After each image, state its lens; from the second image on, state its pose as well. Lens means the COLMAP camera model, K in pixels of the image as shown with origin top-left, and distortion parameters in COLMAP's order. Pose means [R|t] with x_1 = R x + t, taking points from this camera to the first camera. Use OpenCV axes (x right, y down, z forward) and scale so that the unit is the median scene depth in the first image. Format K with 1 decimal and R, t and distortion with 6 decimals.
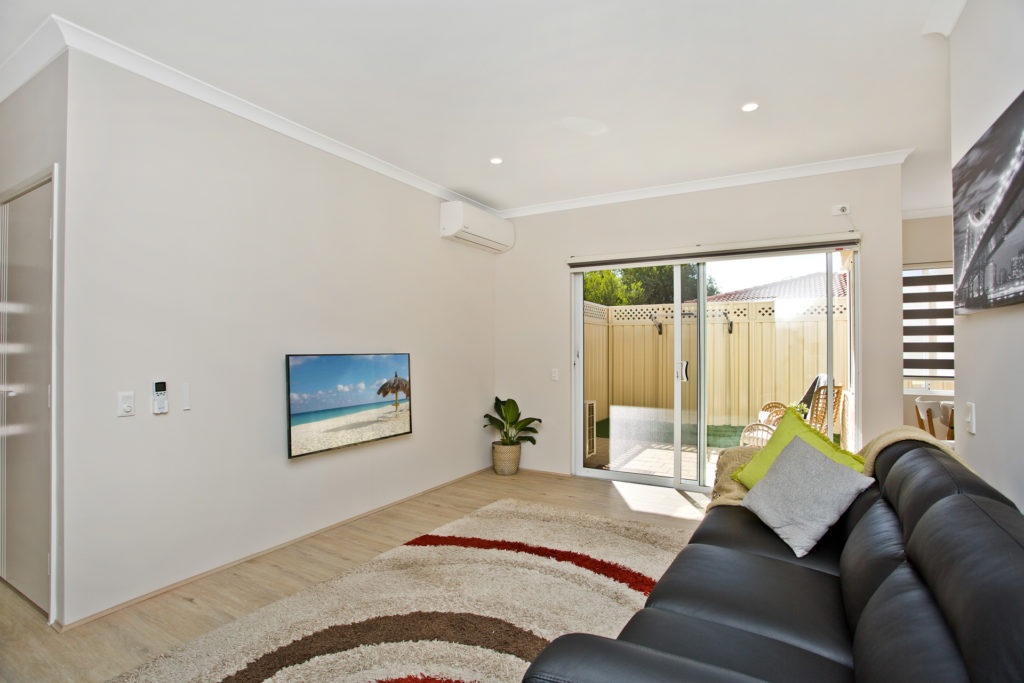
lens RADIAL K [[494.0, 0, 512.8], [0, 494.0, 338.0], [0, 0, 1]] dist [-0.027601, 0.003851]
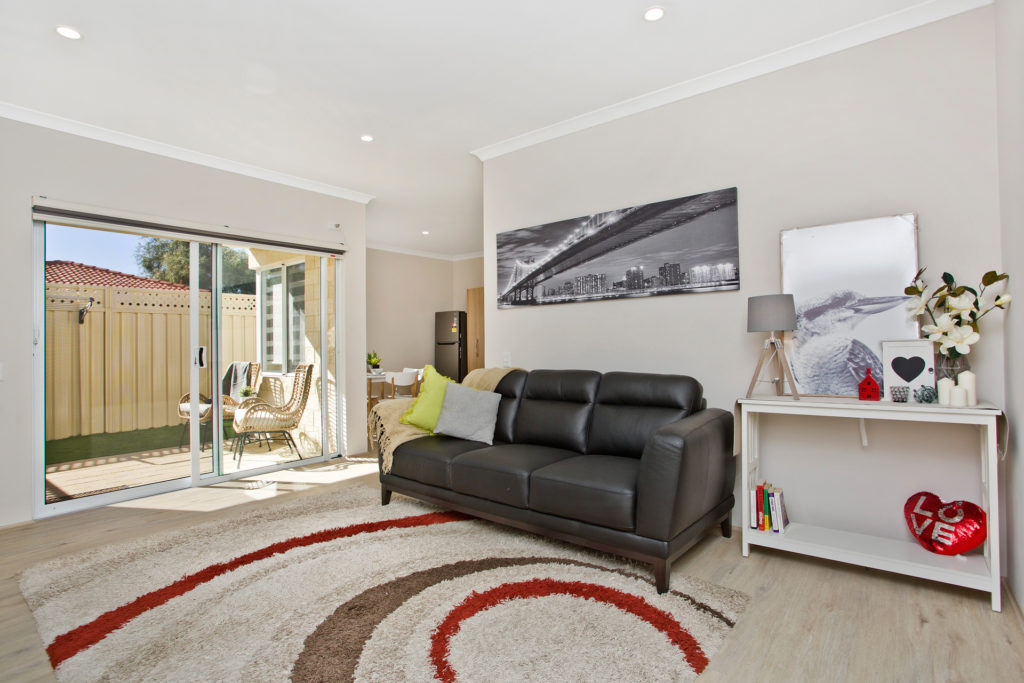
lens RADIAL K [[494.0, 0, 516.6], [0, 494.0, 337.2], [0, 0, 1]] dist [-0.027601, 0.003851]
pose [[0.168254, 0.003053, 0.985739, -0.658555], [0.000157, 0.999995, -0.003124, 0.046963], [-0.985744, 0.000681, 0.168253, 0.371021]]
